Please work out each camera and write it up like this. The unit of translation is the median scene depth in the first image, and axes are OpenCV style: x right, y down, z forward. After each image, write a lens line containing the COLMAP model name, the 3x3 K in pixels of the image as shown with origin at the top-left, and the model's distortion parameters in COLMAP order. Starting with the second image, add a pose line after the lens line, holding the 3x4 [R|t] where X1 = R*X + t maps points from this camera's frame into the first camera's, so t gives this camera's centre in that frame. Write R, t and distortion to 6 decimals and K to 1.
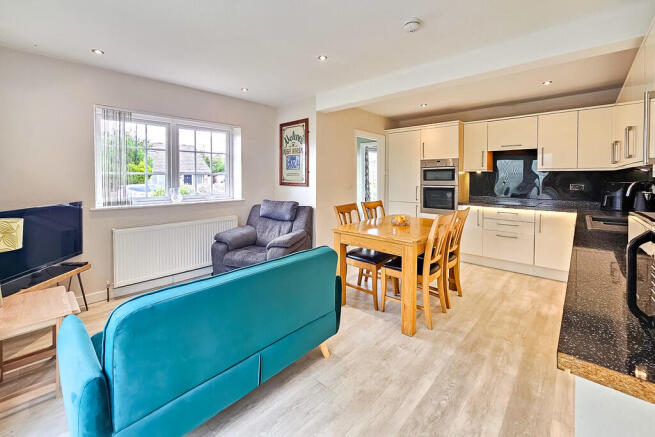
lens RADIAL K [[282.3, 0, 316.0], [0, 282.3, 180.9], [0, 0, 1]] dist [-0.000310, 0.000177]
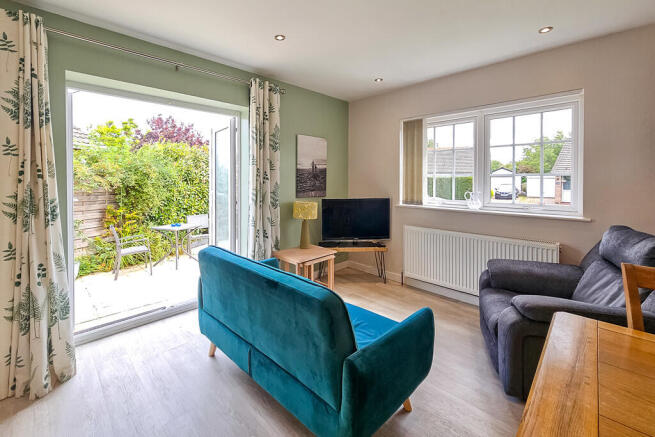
lens RADIAL K [[282.3, 0, 316.0], [0, 282.3, 180.9], [0, 0, 1]] dist [-0.000310, 0.000177]
pose [[-0.034044, 0.011309, -0.999356, 0.364190], [-0.010051, 0.999882, 0.011657, -0.013229], [0.999370, 0.010441, -0.033926, 0.550644]]
